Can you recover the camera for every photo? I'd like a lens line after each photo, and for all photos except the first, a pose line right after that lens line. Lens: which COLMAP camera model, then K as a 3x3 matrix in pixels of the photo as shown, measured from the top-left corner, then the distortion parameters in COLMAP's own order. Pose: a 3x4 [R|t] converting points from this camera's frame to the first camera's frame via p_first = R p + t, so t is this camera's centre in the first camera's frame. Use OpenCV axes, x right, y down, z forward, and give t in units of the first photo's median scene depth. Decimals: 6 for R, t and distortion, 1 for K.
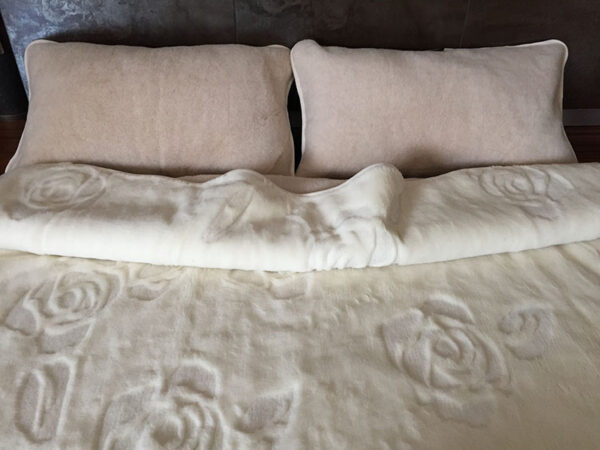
lens RADIAL K [[513.6, 0, 301.2], [0, 513.6, 227.1], [0, 0, 1]] dist [0.082103, -0.125918]
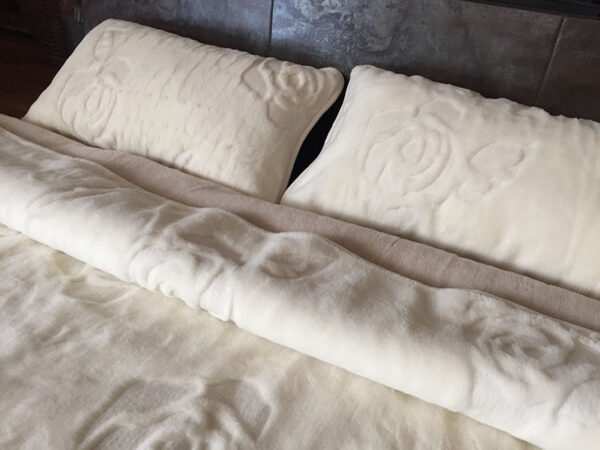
lens RADIAL K [[513.6, 0, 303.1], [0, 513.6, 228.6], [0, 0, 1]] dist [0.082103, -0.125918]
pose [[0.876653, 0.303564, -0.373266, 0.502343], [-0.362945, 0.926549, -0.098885, -0.002118], [0.315832, 0.222163, 0.922439, 0.391025]]
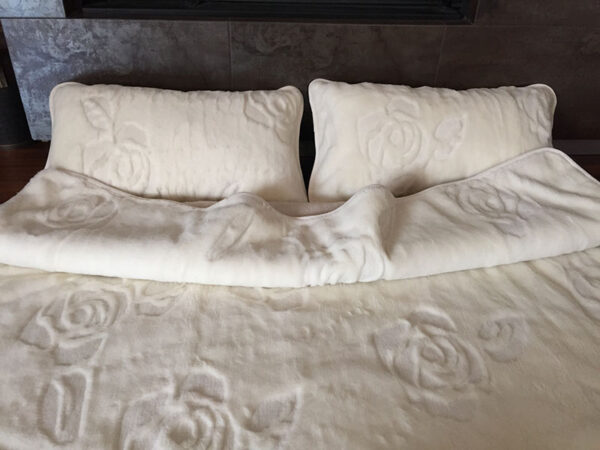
lens RADIAL K [[513.6, 0, 302.6], [0, 513.6, 224.3], [0, 0, 1]] dist [0.082103, -0.125918]
pose [[0.998780, -0.006429, 0.048958, -0.042745], [0.009519, 0.997958, -0.063159, 0.023816], [-0.048452, 0.063548, 0.996802, -0.092439]]
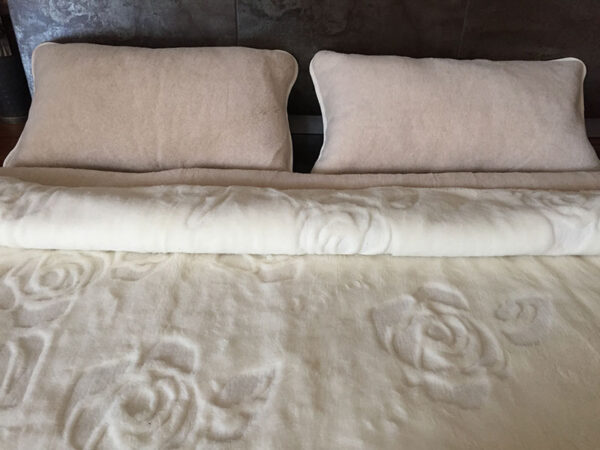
lens RADIAL K [[513.6, 0, 300.4], [0, 513.6, 222.7], [0, 0, 1]] dist [0.082103, -0.125918]
pose [[0.999613, 0.019215, -0.020096, 0.037094], [-0.020856, 0.996168, -0.084938, 0.107079], [0.018387, 0.085324, 0.996184, 0.026856]]
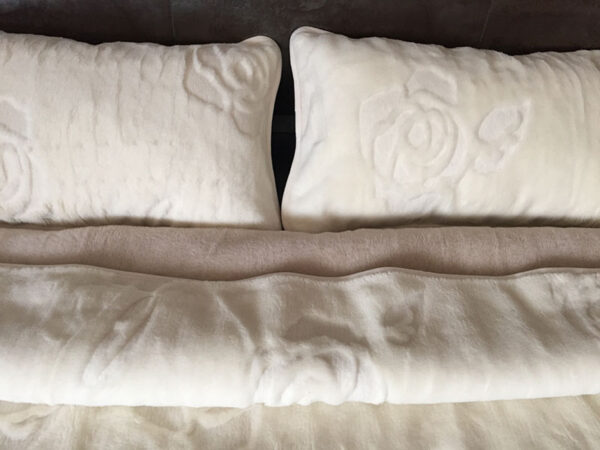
lens RADIAL K [[513.6, 0, 301.7], [0, 513.6, 228.5], [0, 0, 1]] dist [0.082103, -0.125918]
pose [[0.998831, 0.025484, 0.041071, 0.044472], [-0.030094, 0.992811, 0.115850, -0.234071], [-0.037824, -0.116950, 0.992417, 0.365277]]
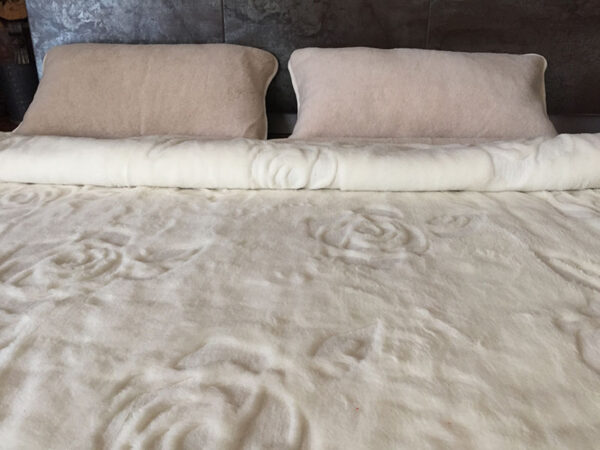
lens RADIAL K [[513.6, 0, 302.1], [0, 513.6, 223.6], [0, 0, 1]] dist [0.082103, -0.125918]
pose [[0.996218, 0.021562, -0.084166, 0.212771], [-0.042850, 0.964643, -0.260052, 0.435624], [0.075583, 0.262675, 0.961919, 0.034762]]
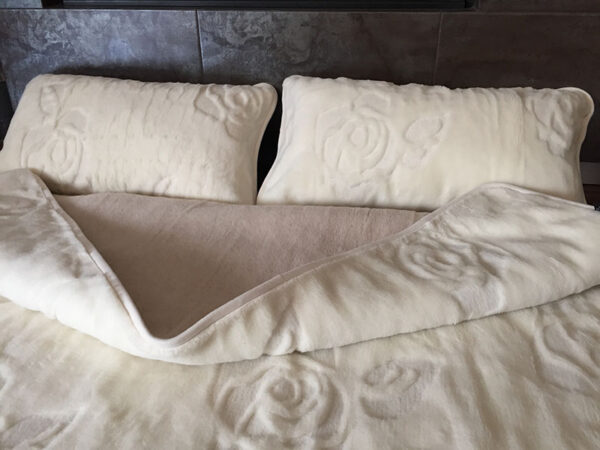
lens RADIAL K [[513.6, 0, 304.6], [0, 513.6, 225.4], [0, 0, 1]] dist [0.082103, -0.125918]
pose [[0.979869, 0.076919, -0.184230, 0.394389], [-0.105877, 0.982554, -0.152898, 0.090423], [0.169255, 0.169326, 0.970918, 0.163333]]
